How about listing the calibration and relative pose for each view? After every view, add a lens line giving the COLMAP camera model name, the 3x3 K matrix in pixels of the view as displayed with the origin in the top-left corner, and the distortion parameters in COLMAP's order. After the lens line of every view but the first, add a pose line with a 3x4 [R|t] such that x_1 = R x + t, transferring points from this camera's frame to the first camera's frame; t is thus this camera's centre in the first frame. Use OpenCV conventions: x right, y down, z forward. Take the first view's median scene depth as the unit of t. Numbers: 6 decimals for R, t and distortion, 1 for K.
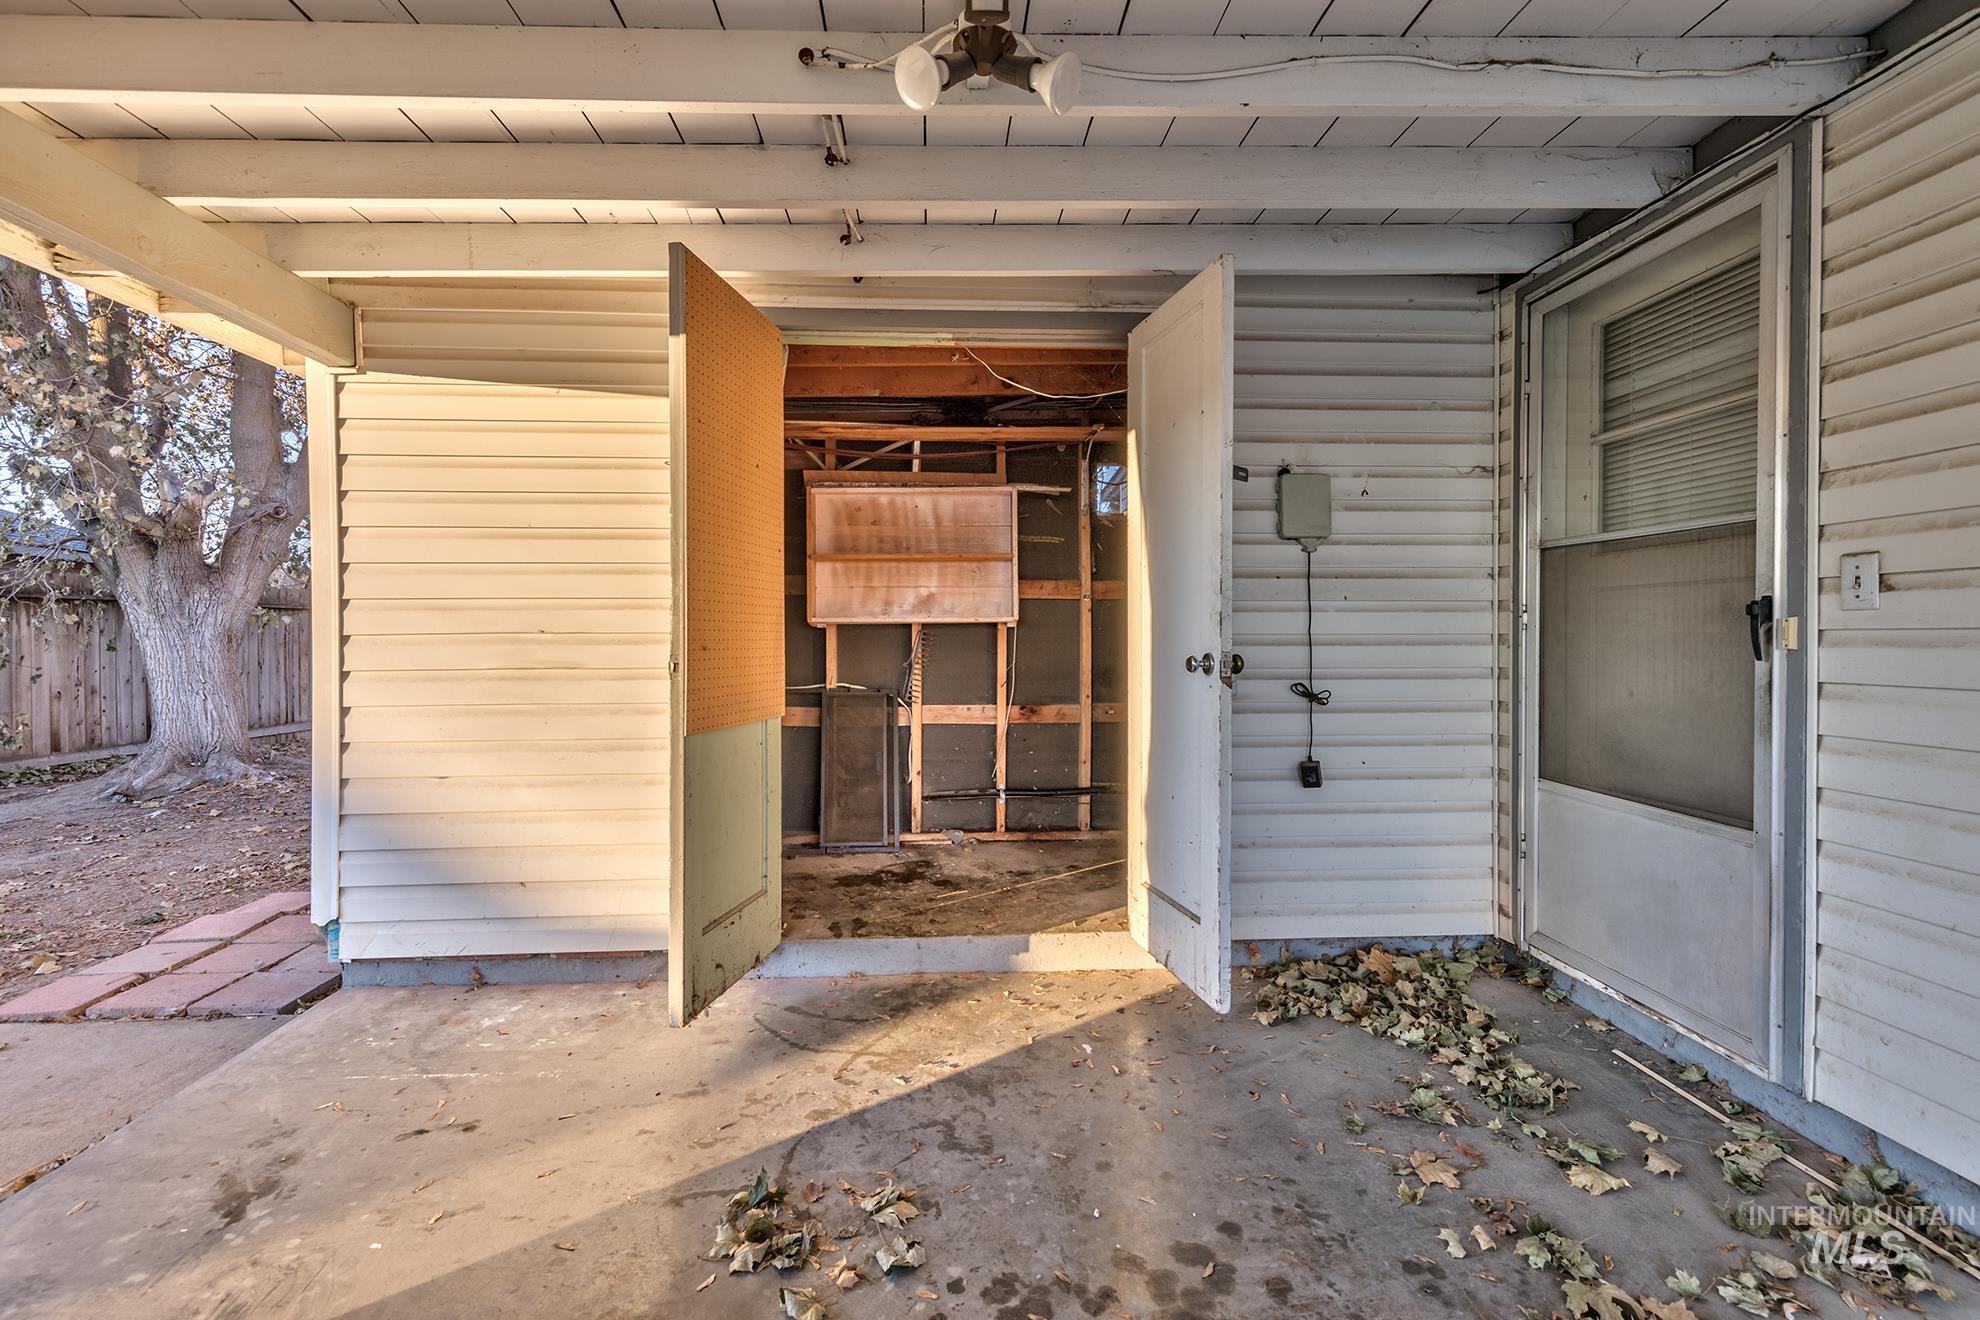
lens RADIAL K [[836.5, 0, 976.4], [0, 836.5, 662.2], [0, 0, 1]] dist [0.000648, 0.000701]
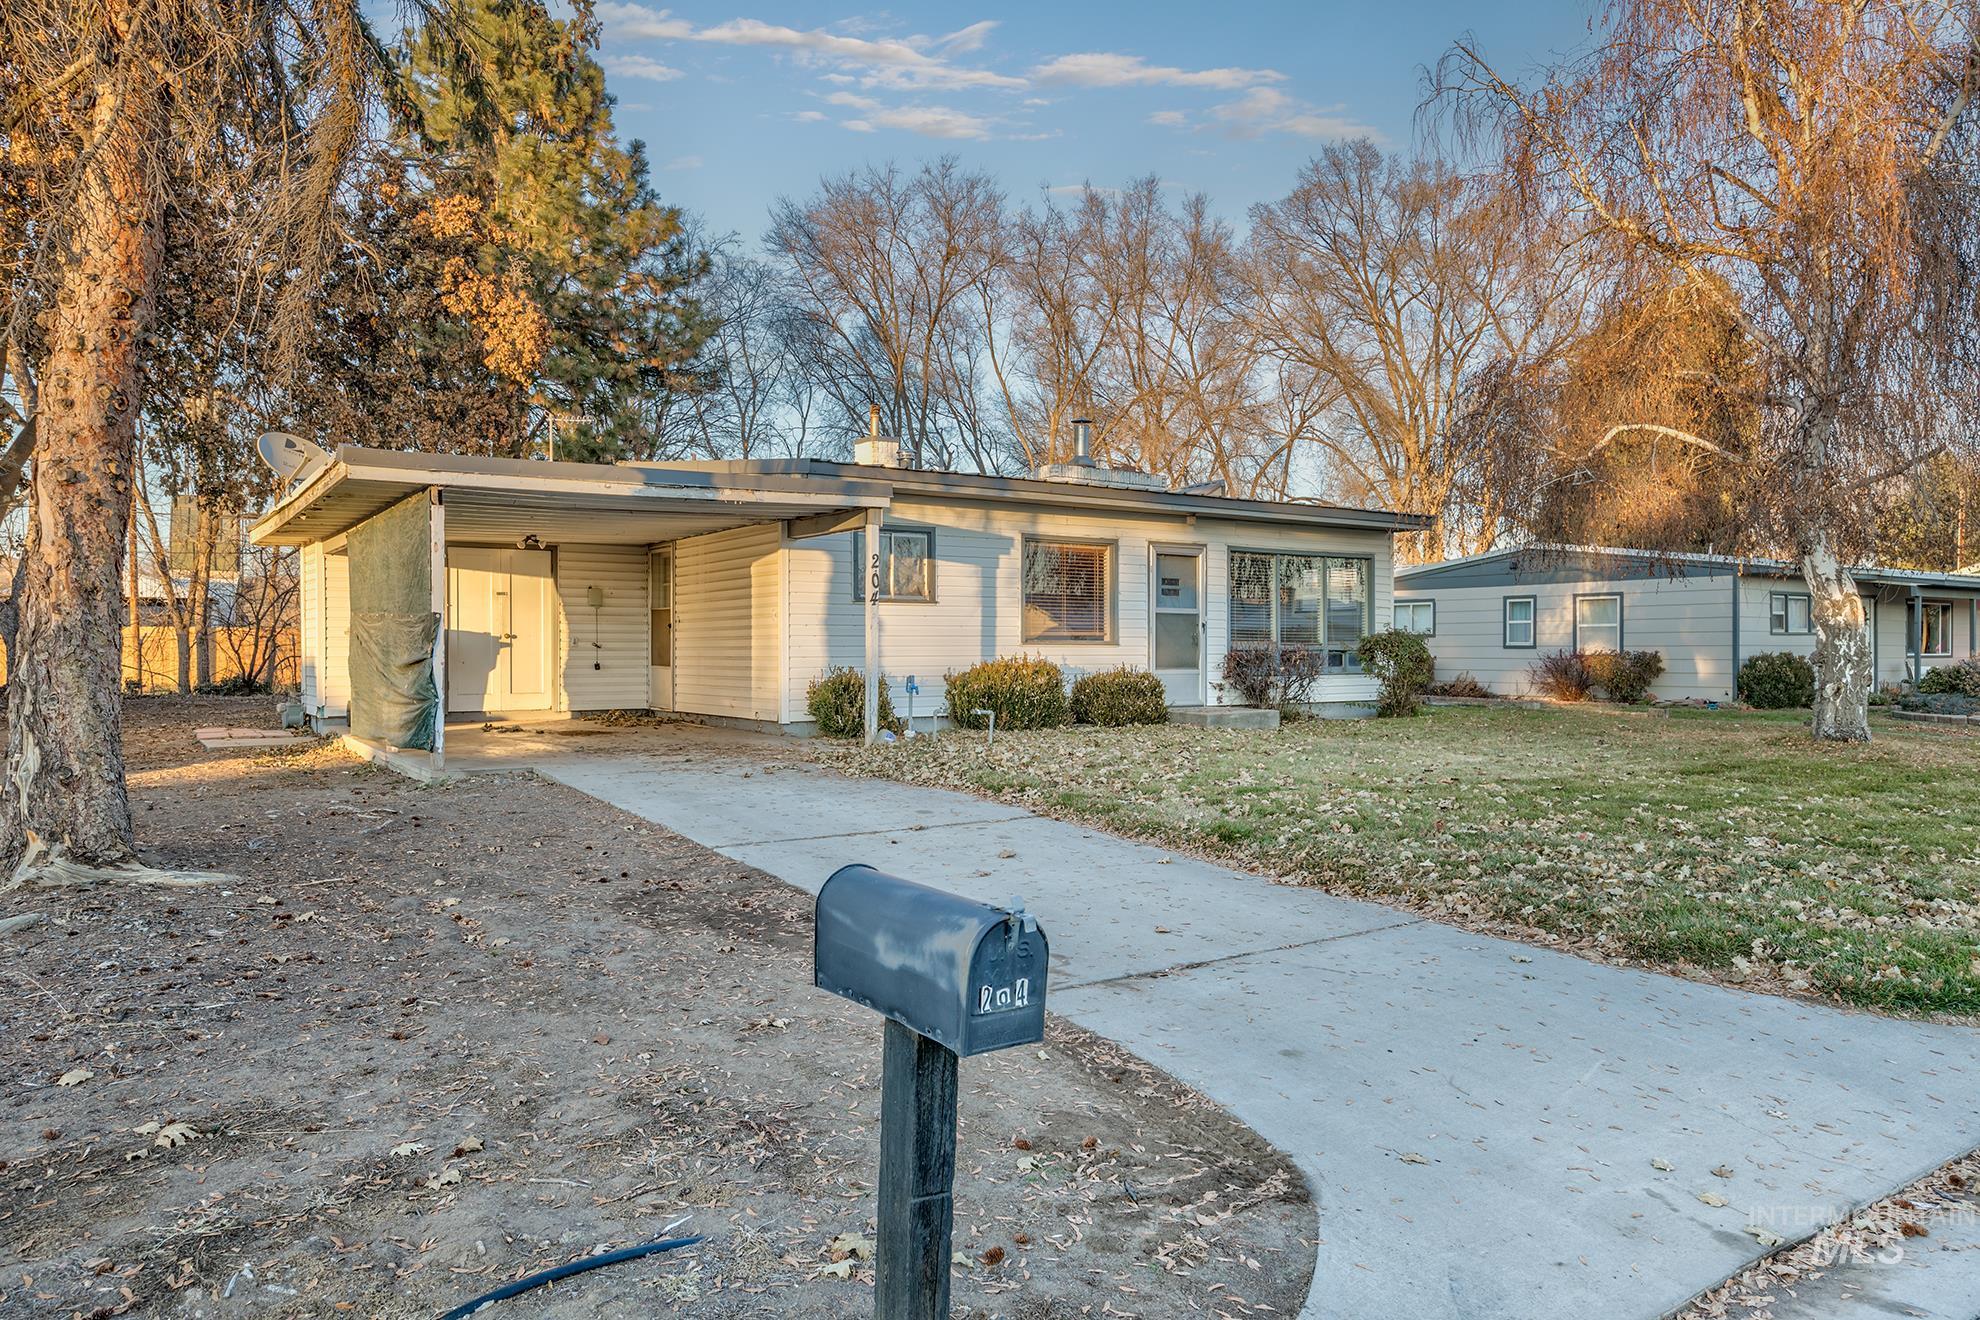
lens RADIAL K [[1328.0, 0, 990.3], [0, 1328.0, 661.3], [0, 0, 1]] dist [0.007143, 0.000077]
pose [[0.856689, 0.000587, 0.515834, -1.247269], [0.018110, 0.999349, -0.031215, 0.344488], [-0.515516, 0.036084, 0.856120, -5.335840]]
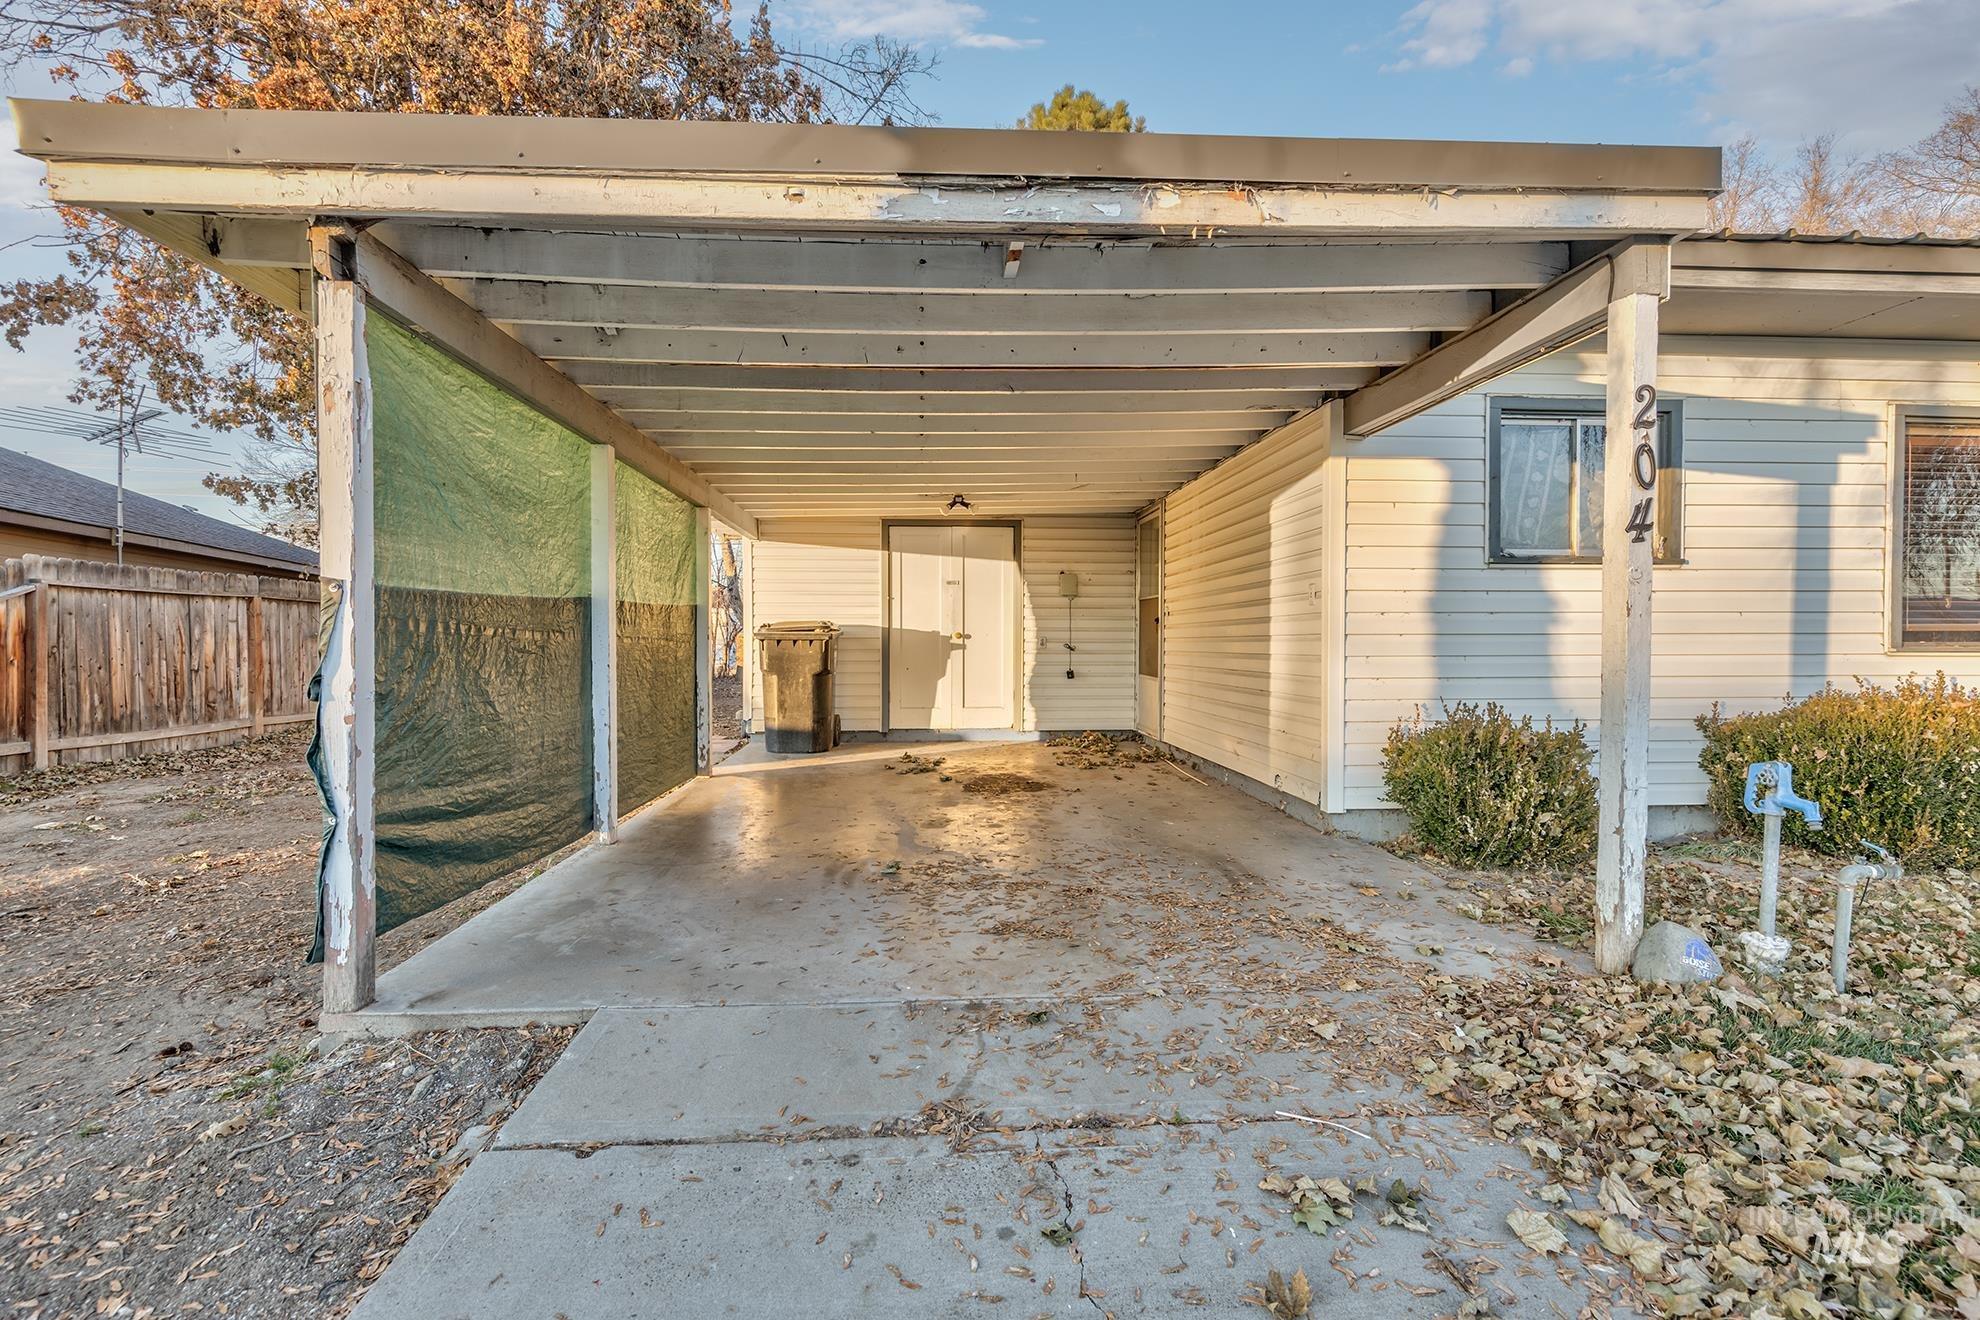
lens RADIAL K [[836.5, 0, 978.1], [0, 836.5, 664.9], [0, 0, 1]] dist [0.000648, 0.000701]
pose [[0.999986, 0.005316, -0.000188, 0.072927], [-0.005318, 0.999871, -0.015160, 0.150772], [0.000108, 0.015161, 0.999885, -2.040127]]
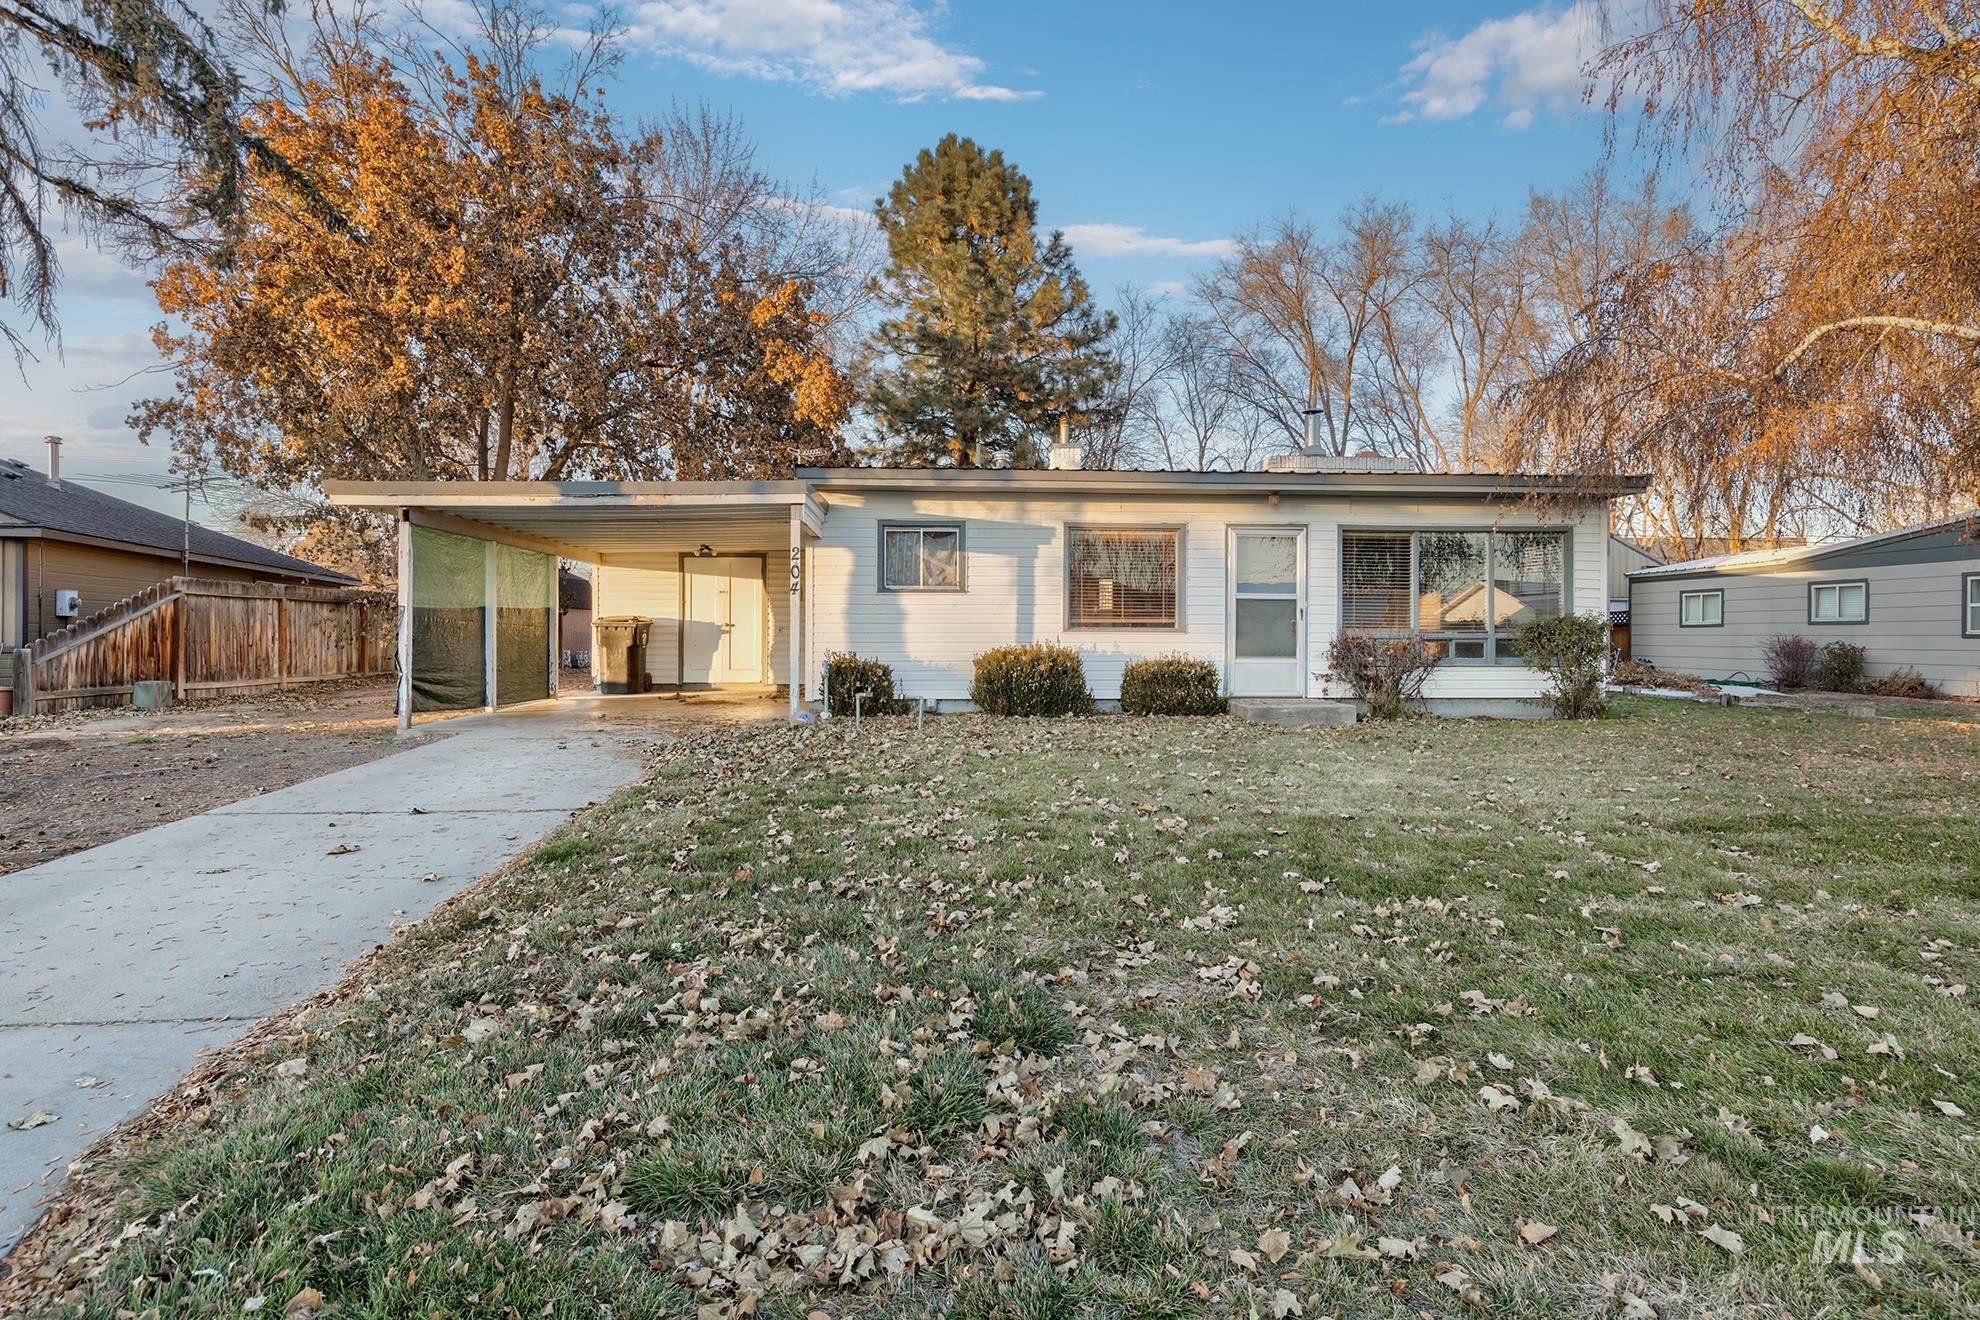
lens RADIAL K [[1016.1, 0, 999.8], [0, 1016.1, 649.7], [0, 0, 1]] dist [0.001644, 0.000560]
pose [[0.999914, 0.008547, -0.009943, 1.684801], [-0.008845, 0.999503, -0.030271, 0.312456], [0.009679, 0.030356, 0.999492, -4.967469]]
